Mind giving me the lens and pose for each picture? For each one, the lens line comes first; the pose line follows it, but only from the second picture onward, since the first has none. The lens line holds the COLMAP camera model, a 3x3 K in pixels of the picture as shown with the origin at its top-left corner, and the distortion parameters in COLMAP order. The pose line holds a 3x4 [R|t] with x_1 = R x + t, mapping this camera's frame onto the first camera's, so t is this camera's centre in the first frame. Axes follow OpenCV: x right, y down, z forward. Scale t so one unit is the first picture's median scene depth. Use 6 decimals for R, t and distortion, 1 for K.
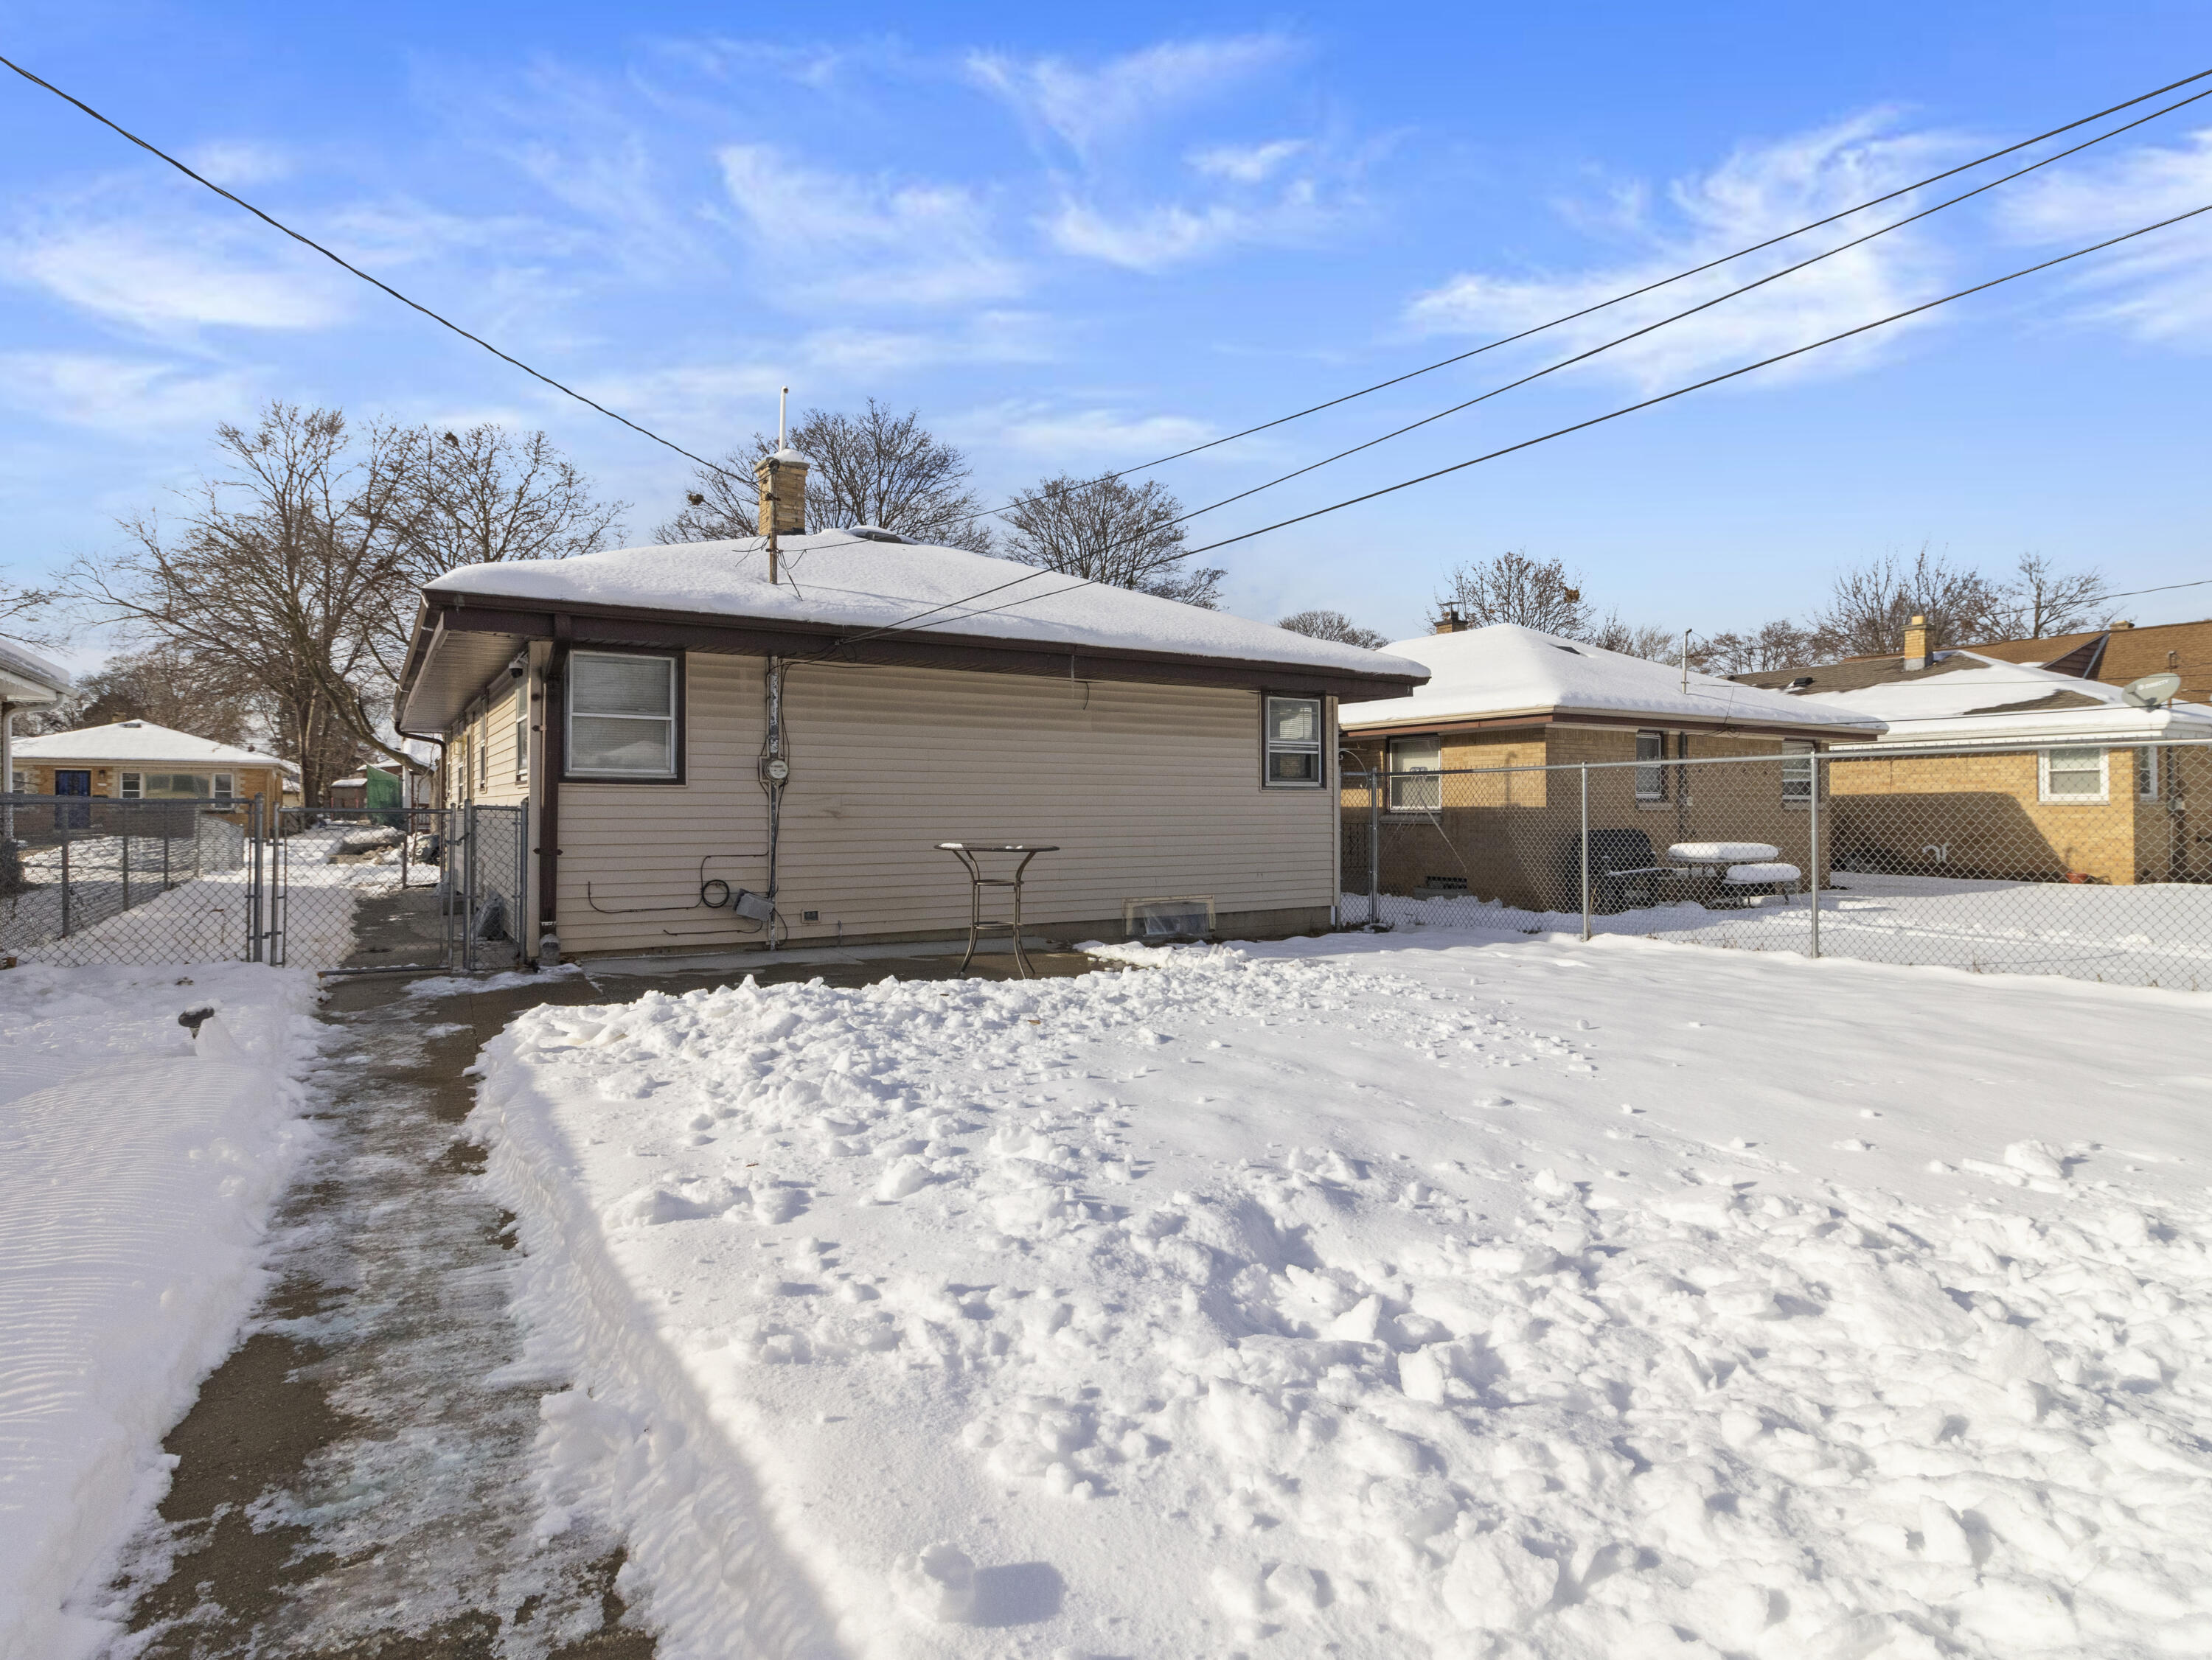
lens RADIAL K [[1185.5, 0, 1106.0], [0, 1185.5, 830.0], [0, 0, 1]] dist [0.018793, -0.000524]
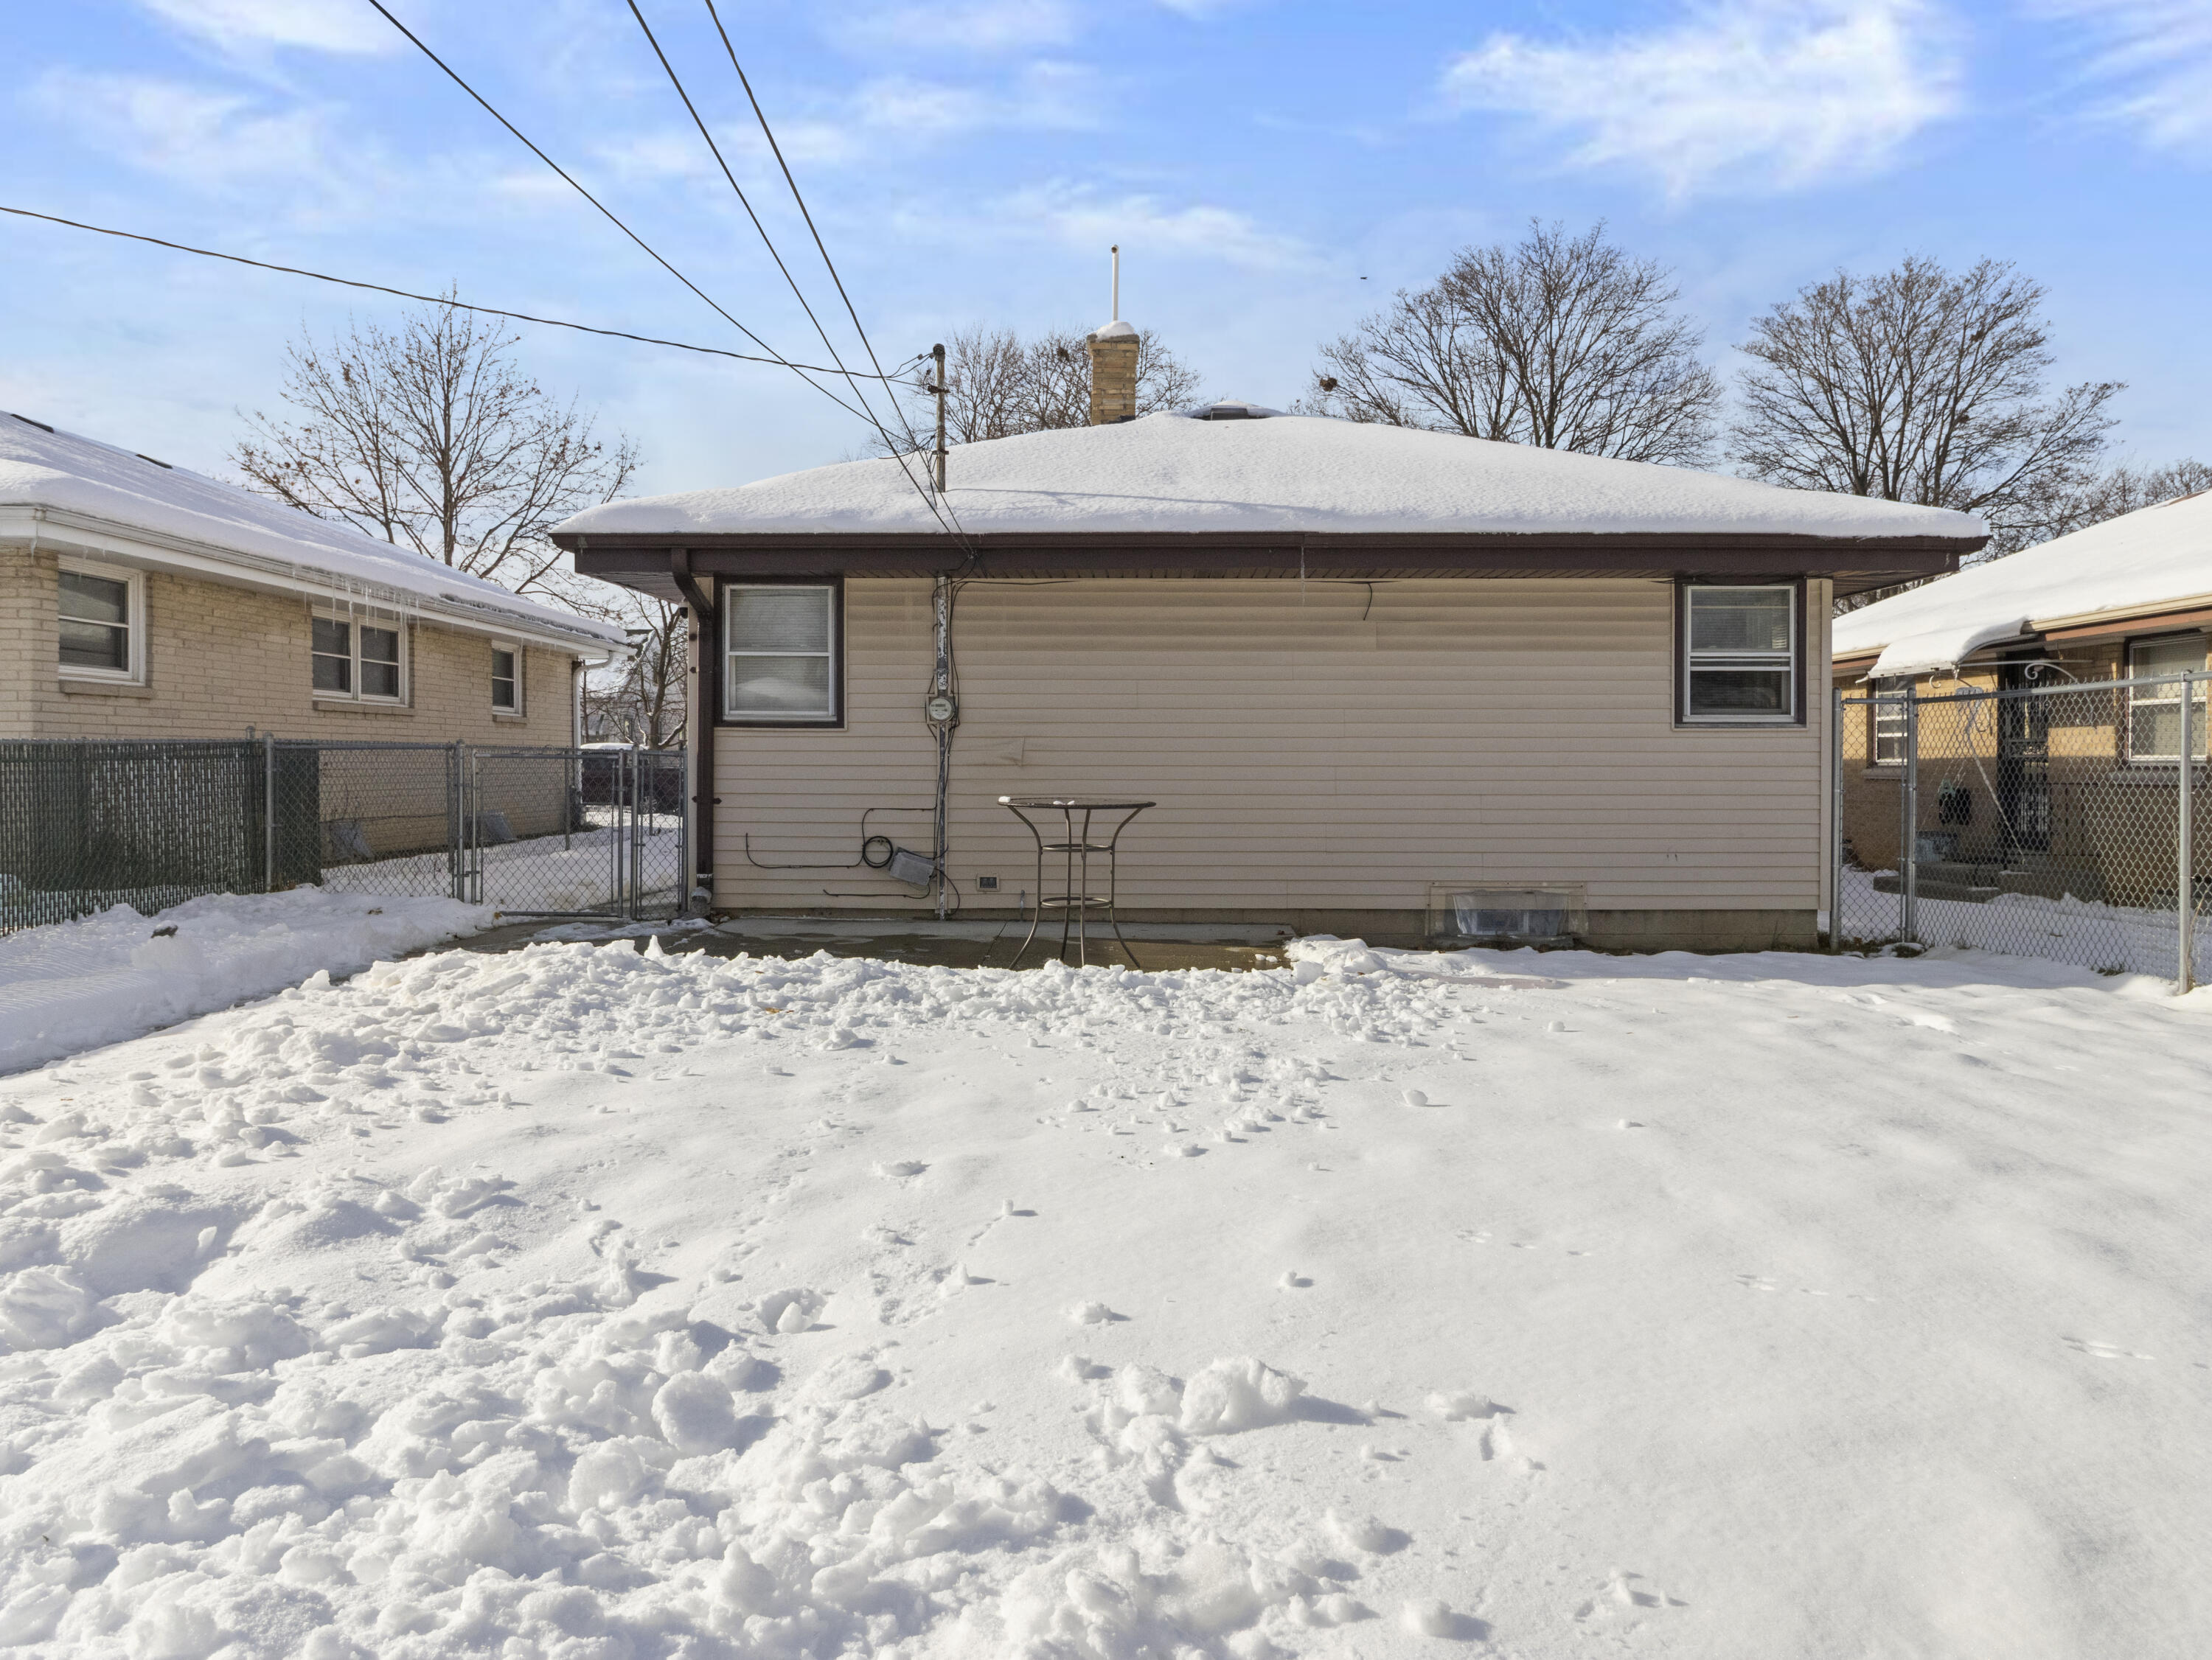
lens RADIAL K [[1519.5, 0, 1106.0], [0, 1519.5, 830.0], [0, 0, 1]] dist [0.009629, 0.000093]
pose [[0.841818, 0.024742, -0.539194, 0.410363], [-0.011613, 0.999548, 0.027736, 0.004251], [0.539637, -0.017087, 0.841725, 0.139091]]
